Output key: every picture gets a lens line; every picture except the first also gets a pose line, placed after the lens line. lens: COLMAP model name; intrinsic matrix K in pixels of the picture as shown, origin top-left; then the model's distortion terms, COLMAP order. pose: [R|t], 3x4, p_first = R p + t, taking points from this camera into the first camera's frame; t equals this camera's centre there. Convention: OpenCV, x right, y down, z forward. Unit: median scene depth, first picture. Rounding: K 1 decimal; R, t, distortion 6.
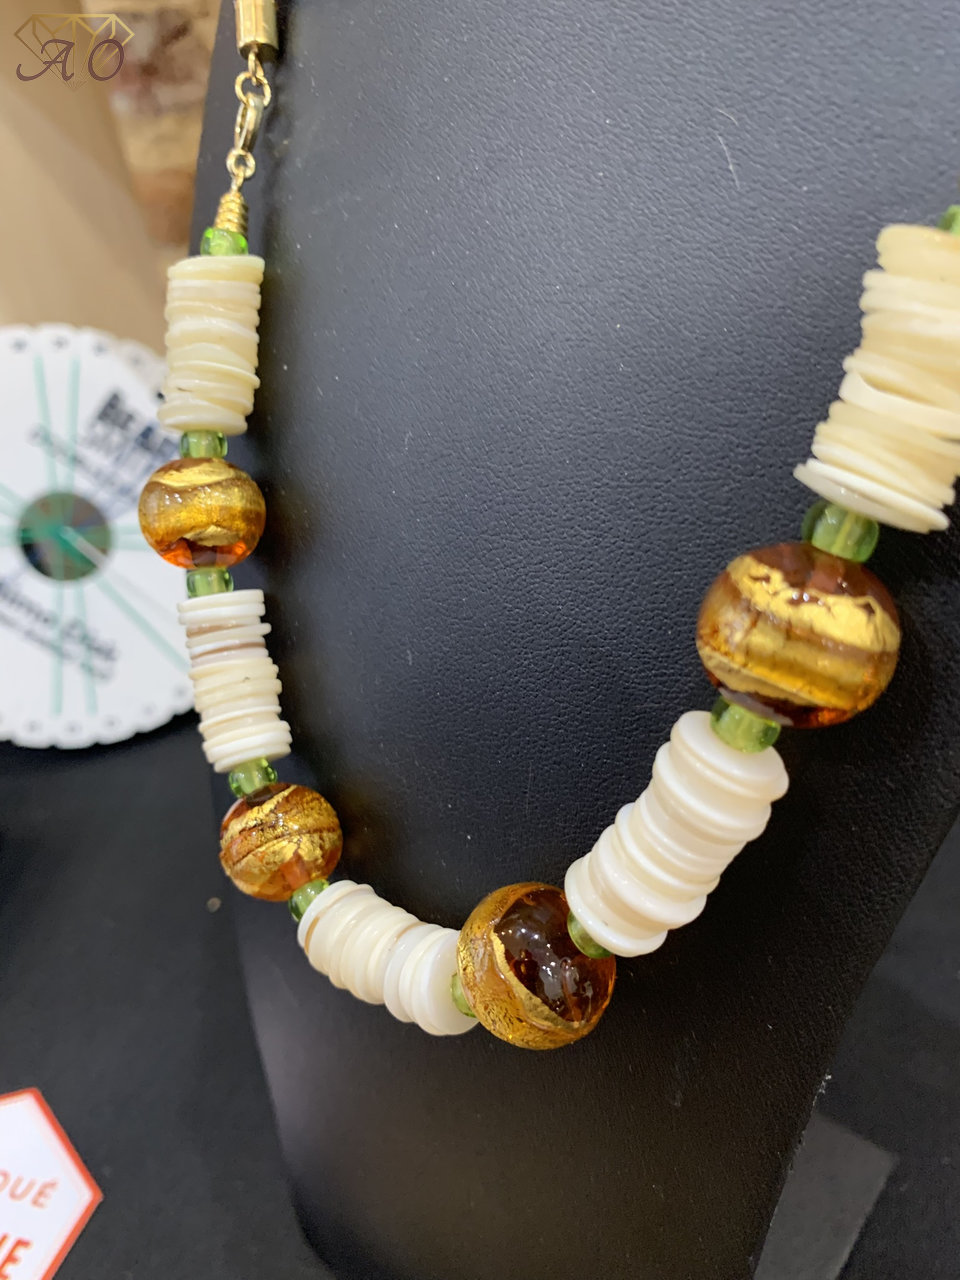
lens RADIAL K [[1023.5, 0, 480.0], [0, 1023.5, 640.0], [0, 0, 1]] dist [-0.006166, -0.001643]
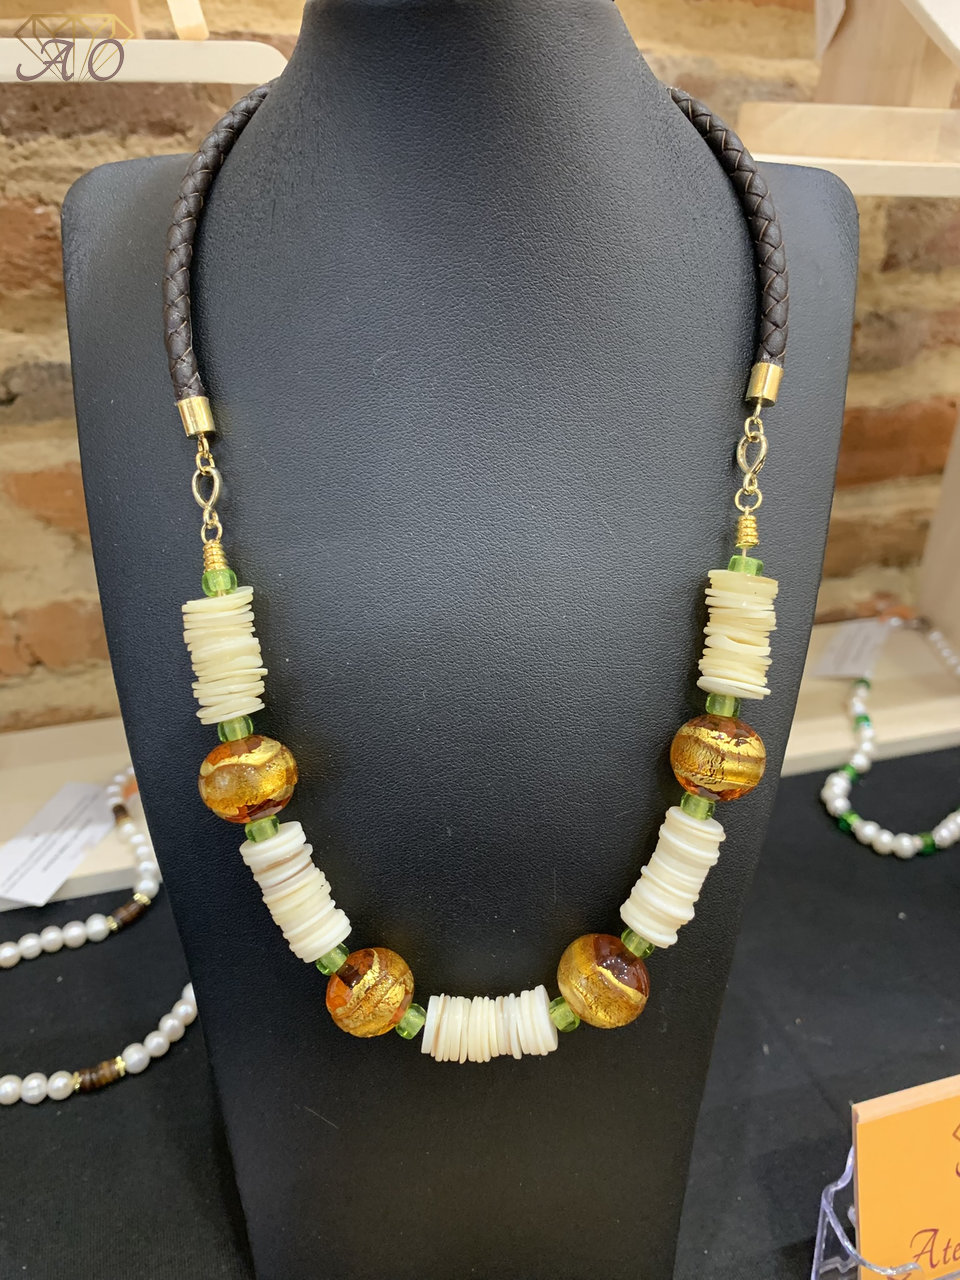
lens RADIAL K [[1023.5, 0, 480.0], [0, 1023.5, 640.0], [0, 0, 1]] dist [-0.006166, -0.001643]
pose [[0.763571, -0.186937, 0.618073, -1.160275], [0.241016, 0.970512, -0.004219, -0.308419], [-0.599058, 0.152187, 0.786110, -0.344310]]
